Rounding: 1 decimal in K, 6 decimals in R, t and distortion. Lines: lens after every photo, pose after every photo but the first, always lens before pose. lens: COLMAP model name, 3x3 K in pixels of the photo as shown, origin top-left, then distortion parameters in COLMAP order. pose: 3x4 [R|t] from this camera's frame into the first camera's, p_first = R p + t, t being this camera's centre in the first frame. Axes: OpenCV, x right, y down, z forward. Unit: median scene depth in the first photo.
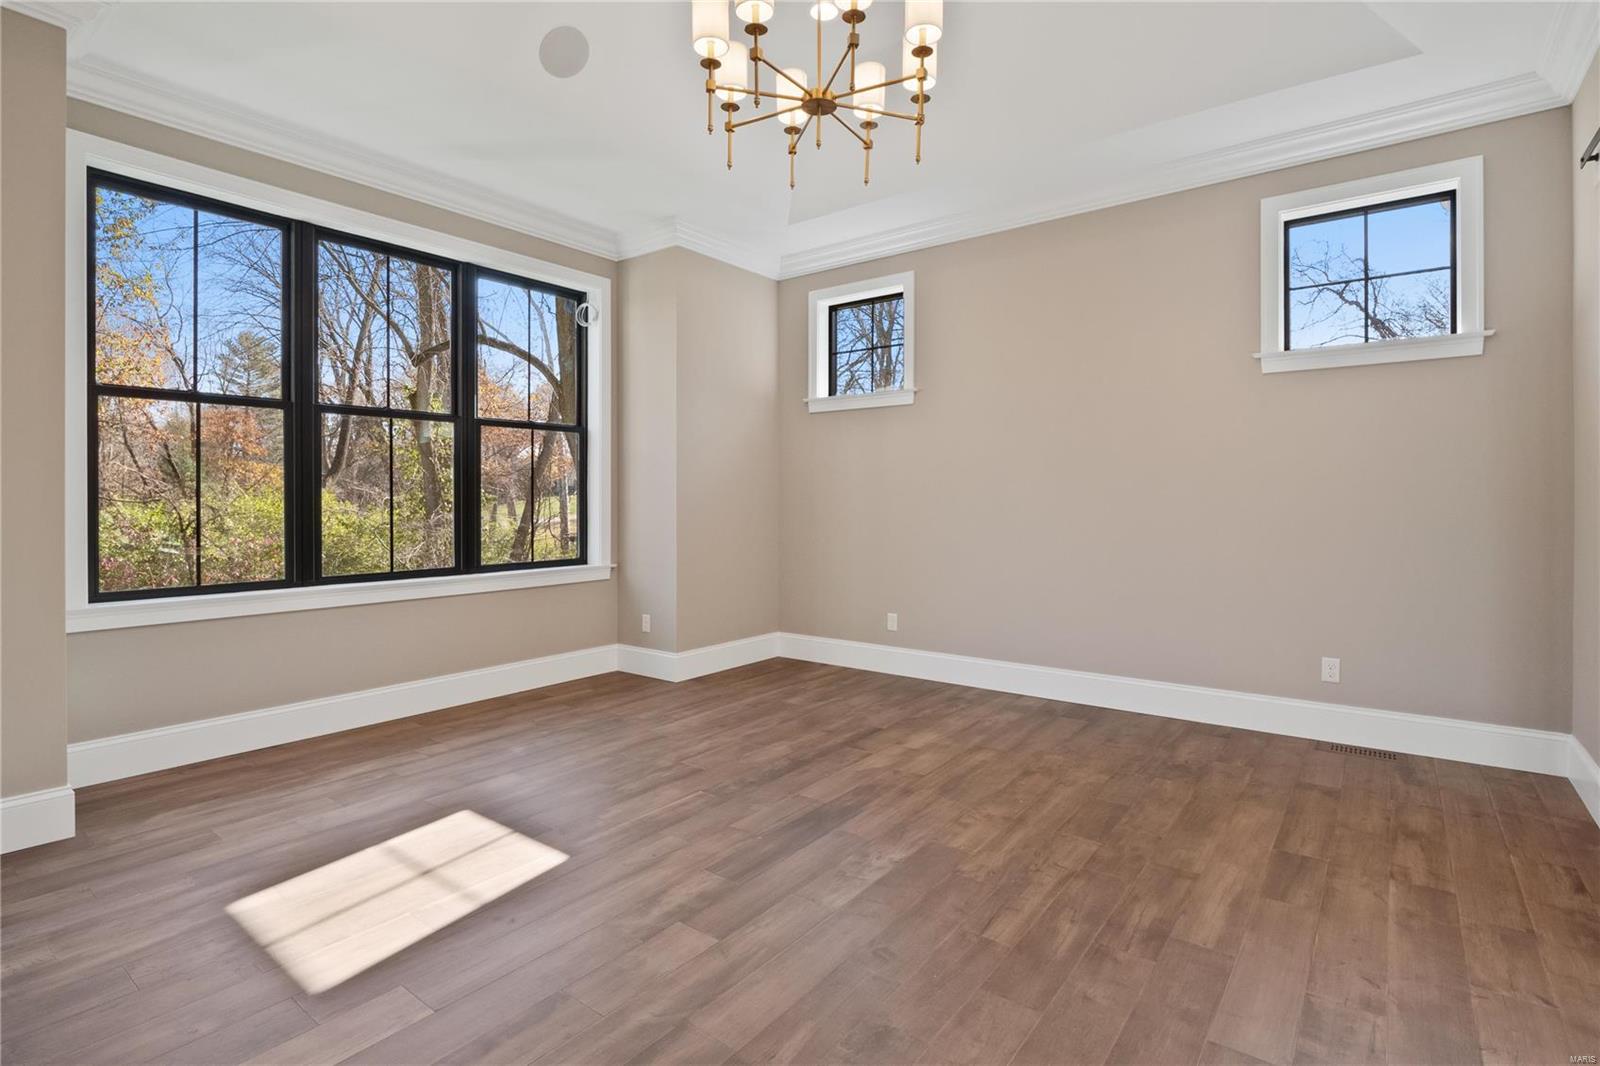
lens RADIAL K [[794.4, 0, 798.7], [0, 794.4, 508.2], [0, 0, 1]] dist [-0.003574, -0.001315]
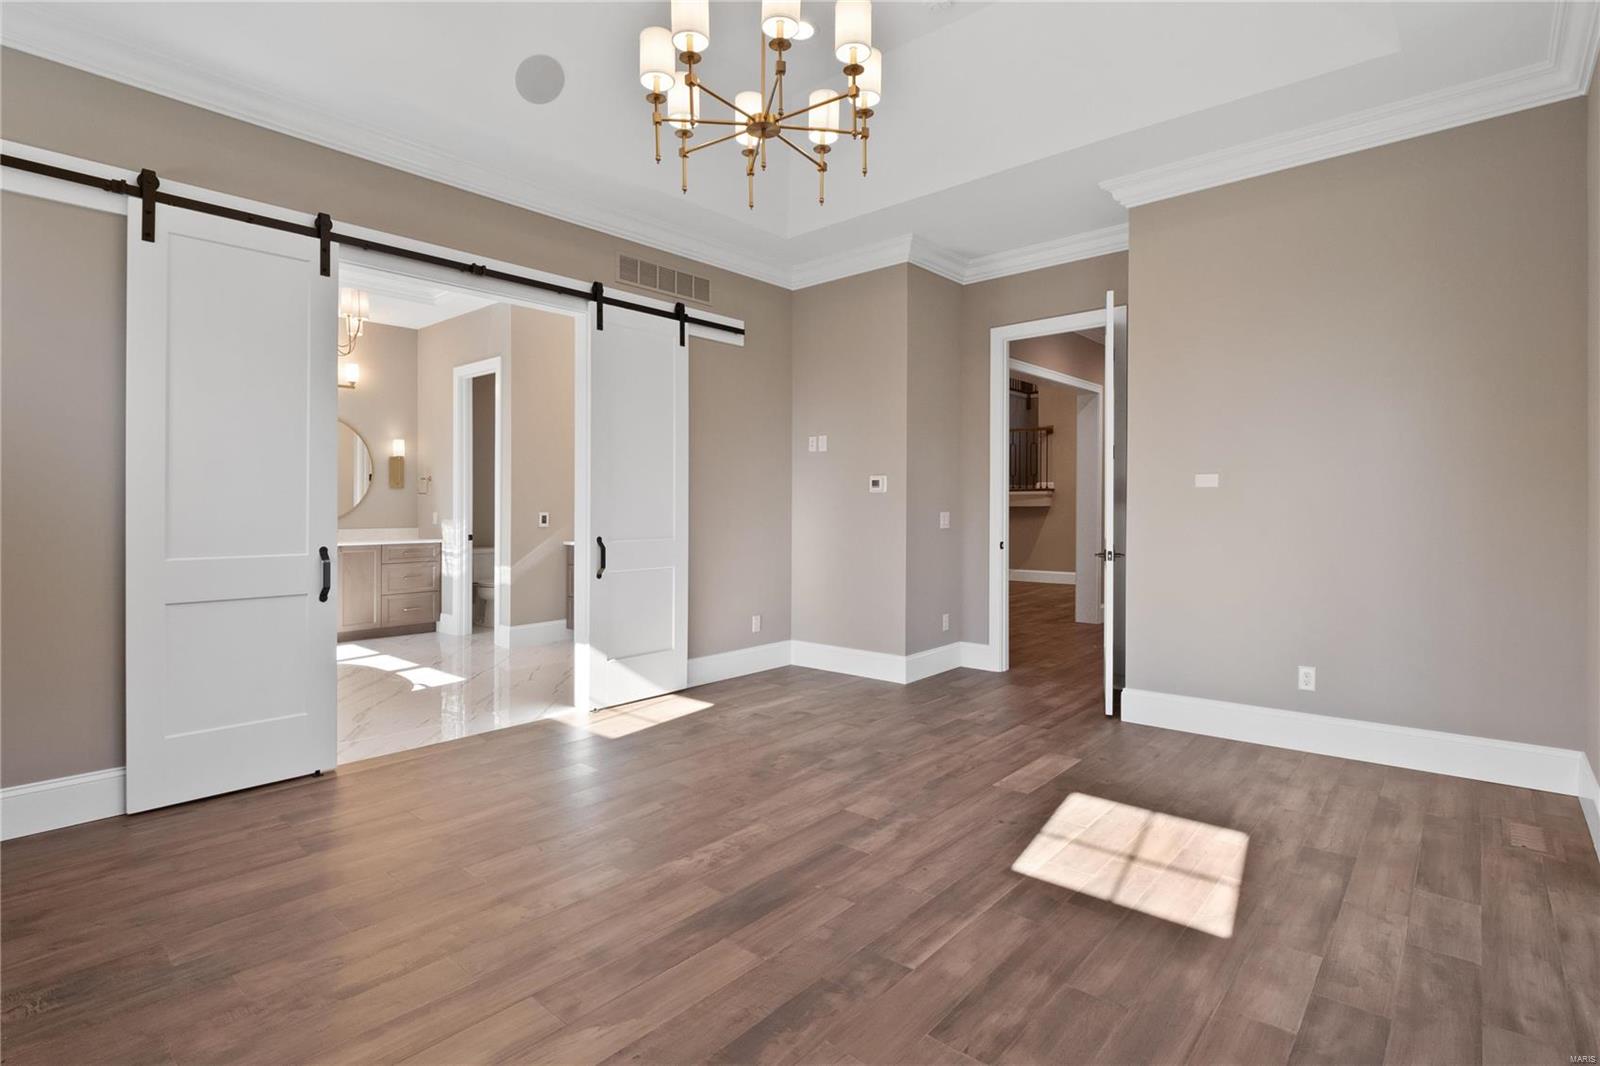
lens RADIAL K [[794.4, 0, 798.7], [0, 794.4, 508.2], [0, 0, 1]] dist [-0.003574, -0.001315]
pose [[-0.997901, 0.002890, 0.064692, -0.091326], [0.003777, 0.999900, 0.013598, -0.025322], [-0.064646, 0.013814, -0.997813, 2.008384]]
